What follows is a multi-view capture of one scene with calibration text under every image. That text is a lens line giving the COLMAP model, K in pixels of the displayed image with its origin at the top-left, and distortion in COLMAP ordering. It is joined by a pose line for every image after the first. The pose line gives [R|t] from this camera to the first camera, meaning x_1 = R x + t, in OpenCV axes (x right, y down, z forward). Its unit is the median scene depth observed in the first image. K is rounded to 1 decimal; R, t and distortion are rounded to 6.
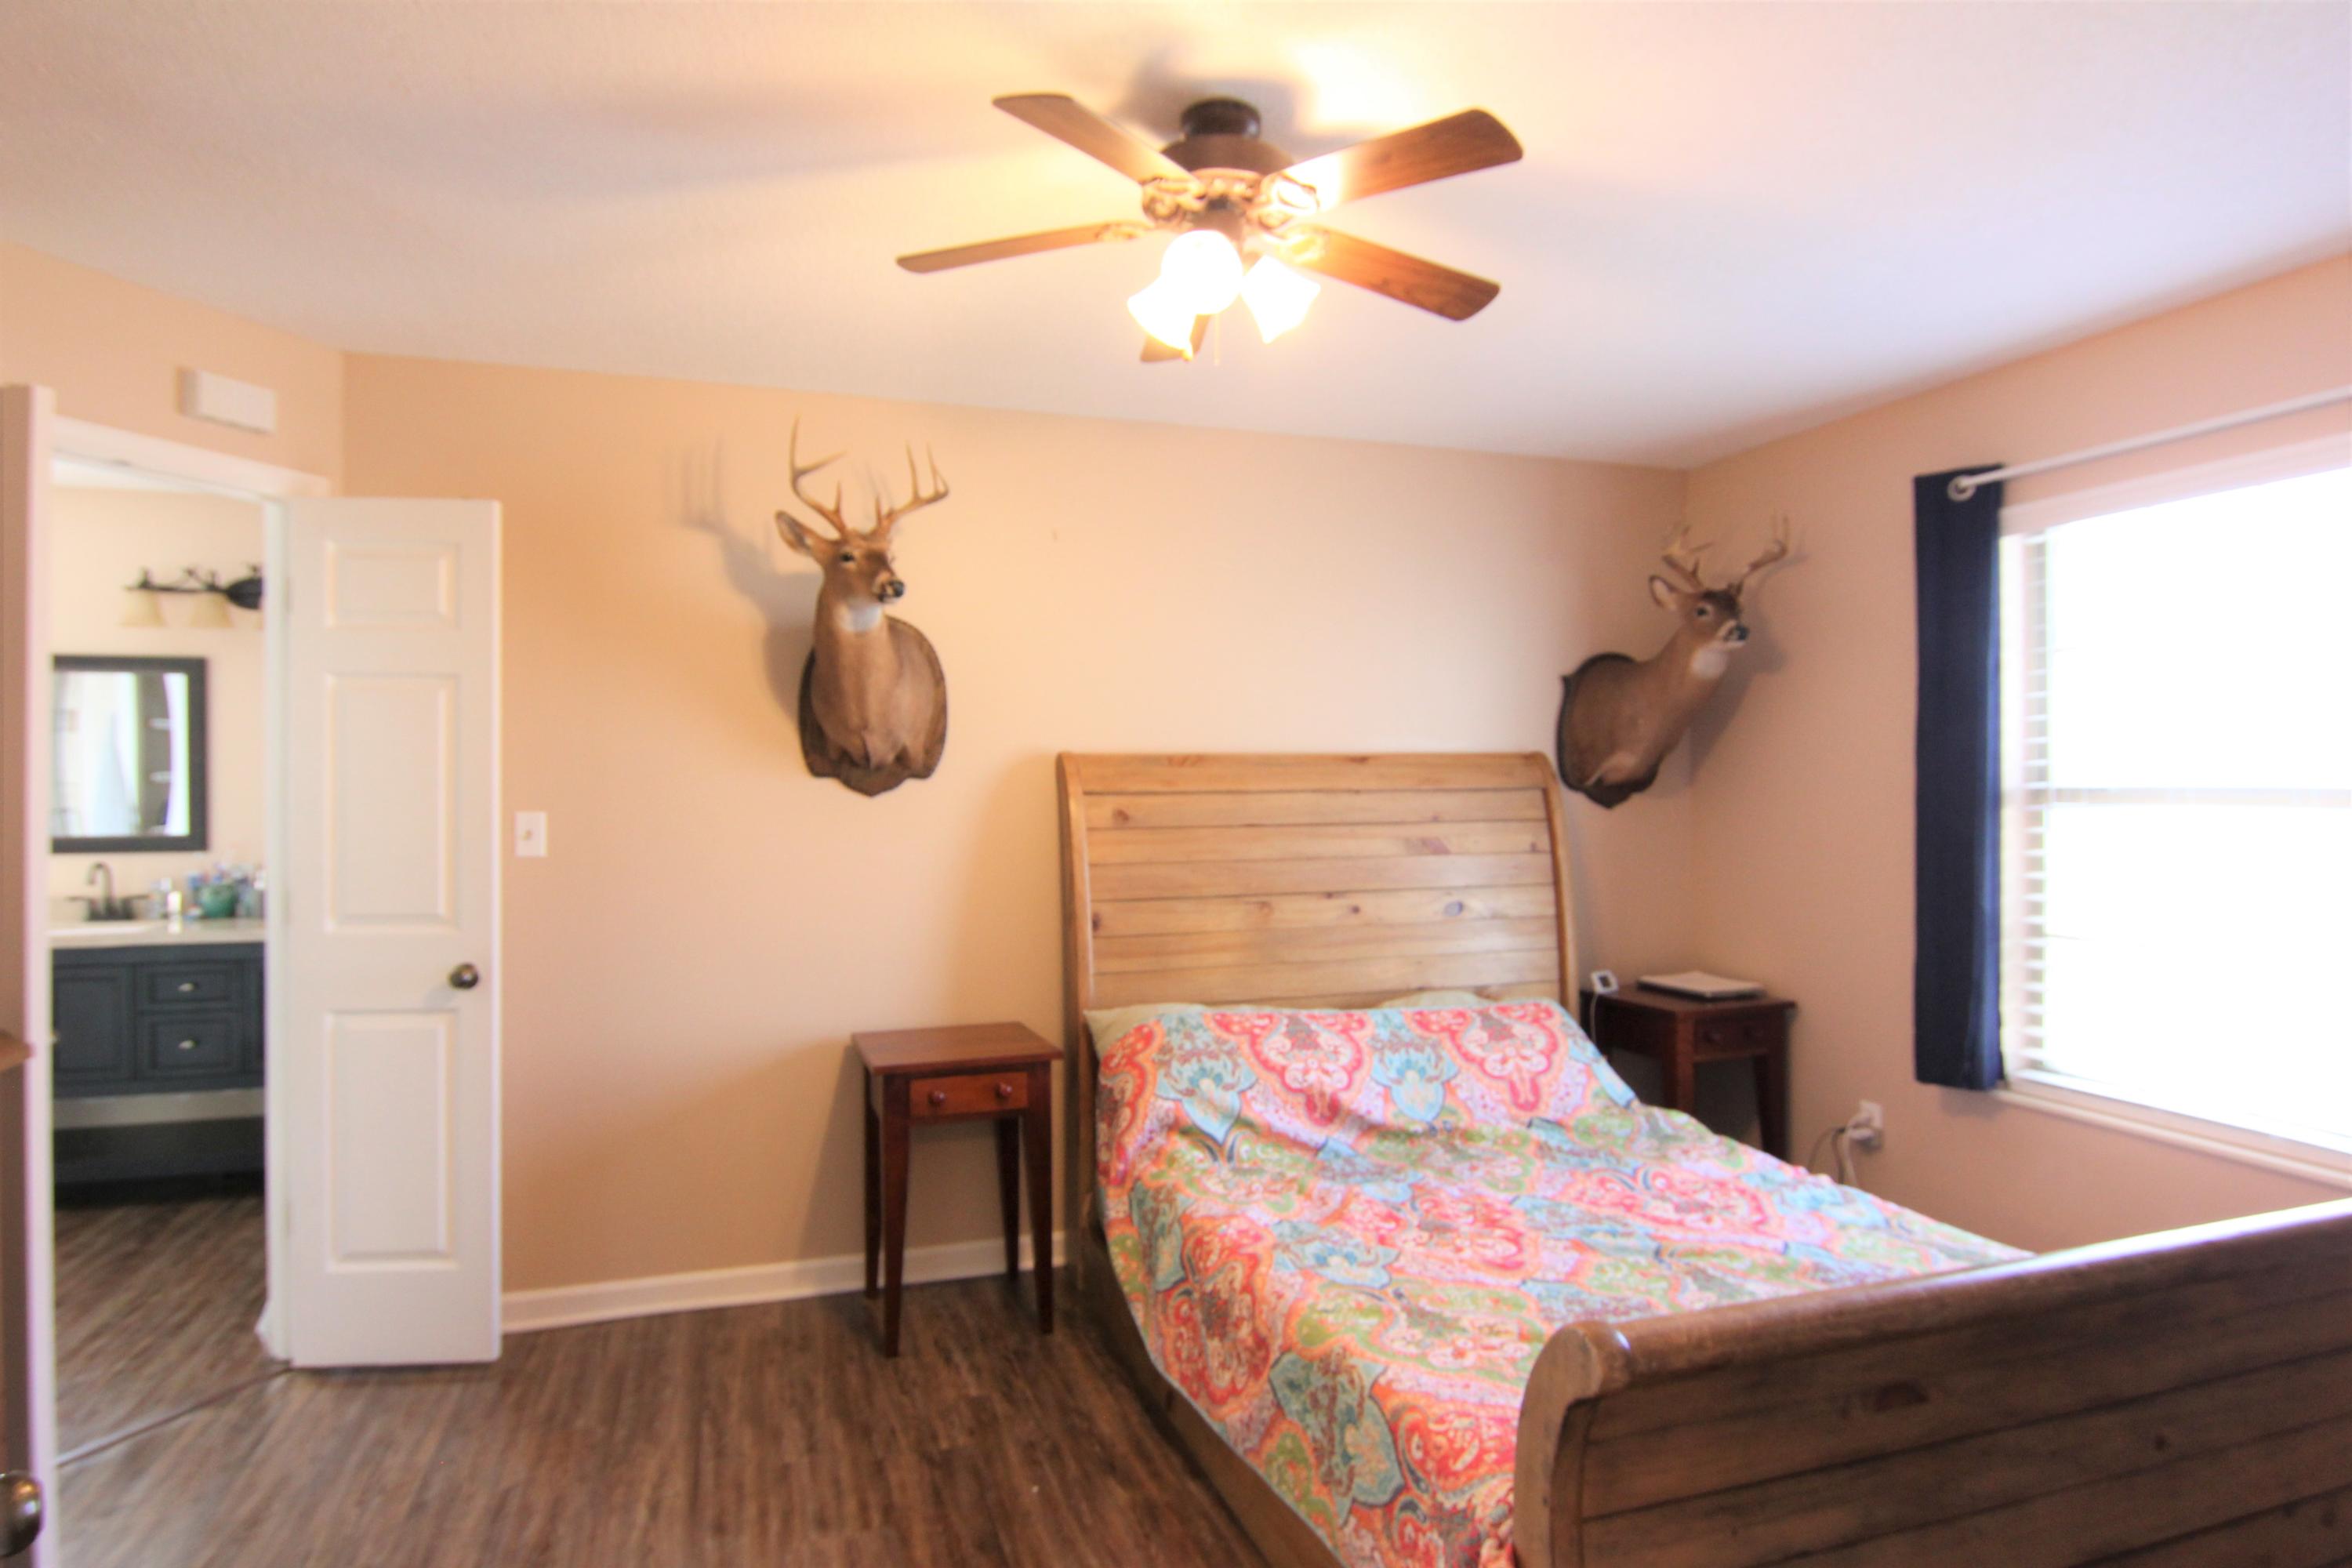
lens RADIAL K [[1305.3, 0, 1176.0], [0, 1305.3, 784.0], [0, 0, 1]] dist [0.002551, -0.018497]
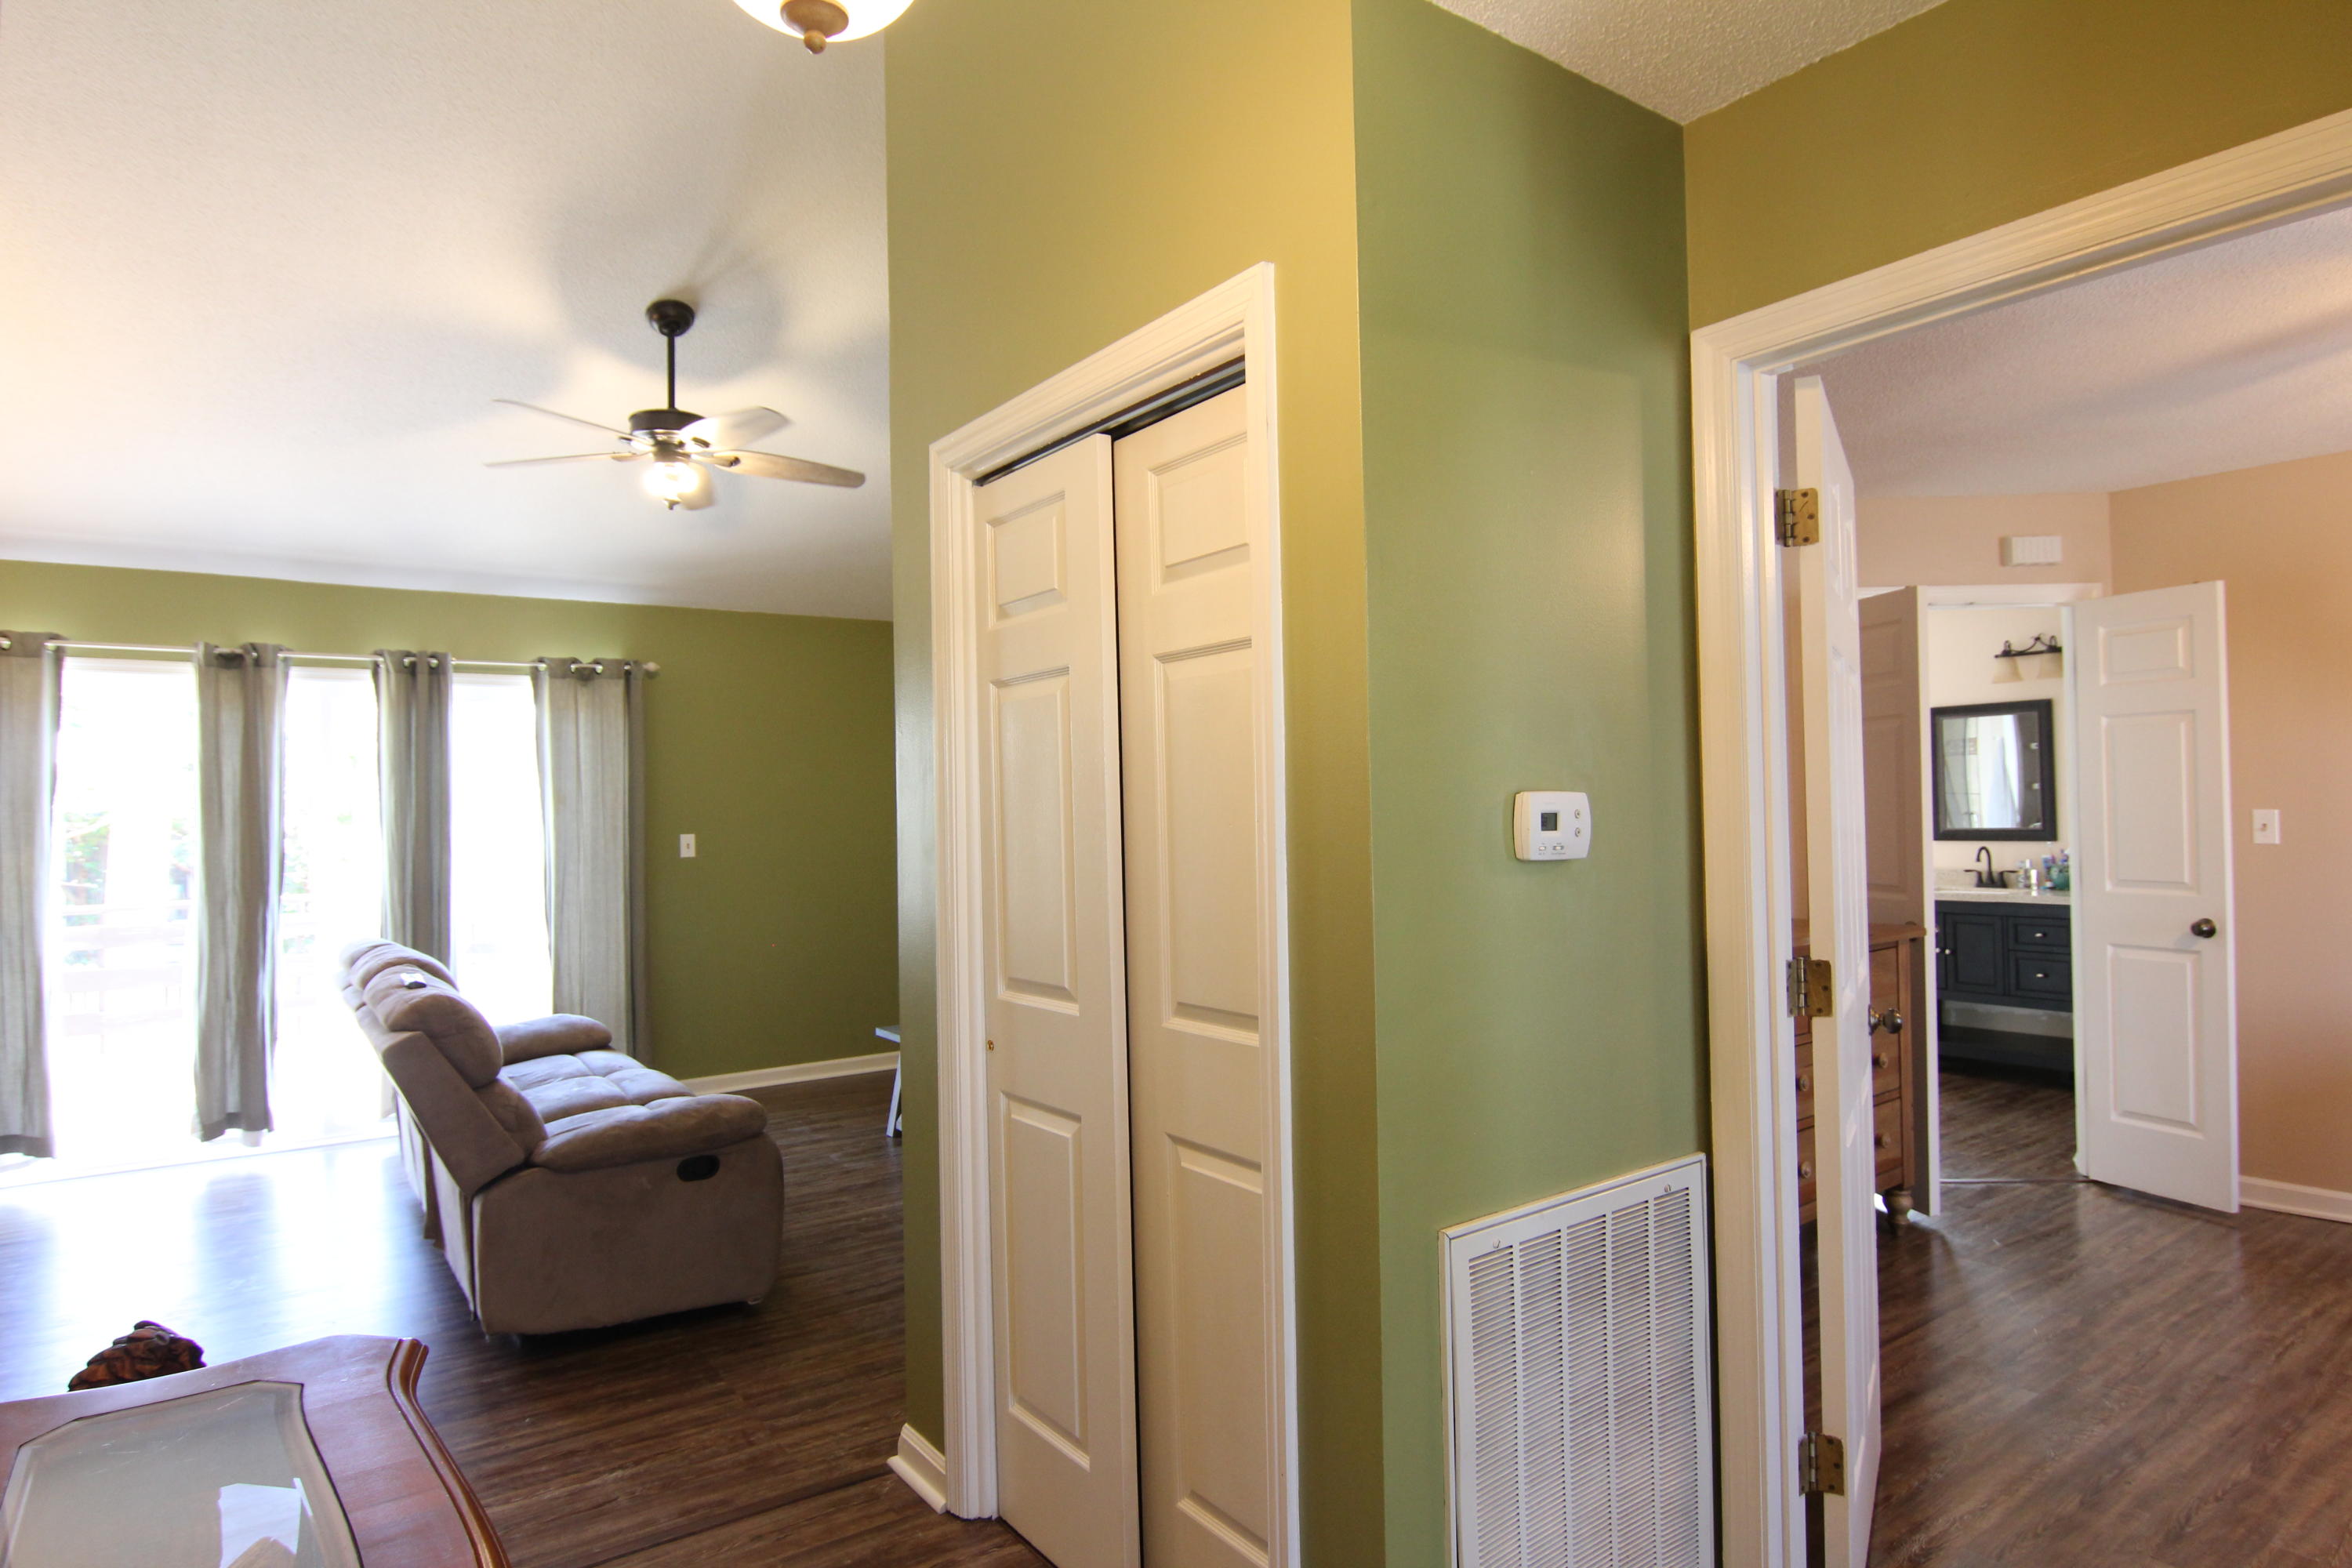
lens RADIAL K [[1305.3, 0, 1176.0], [0, 1305.3, 784.0], [0, 0, 1]] dist [0.002551, -0.018497]
pose [[0.295875, -0.021342, -0.954988, 0.412642], [0.016698, 0.999713, -0.017168, 0.000246], [0.955081, -0.010867, 0.296146, -0.411358]]
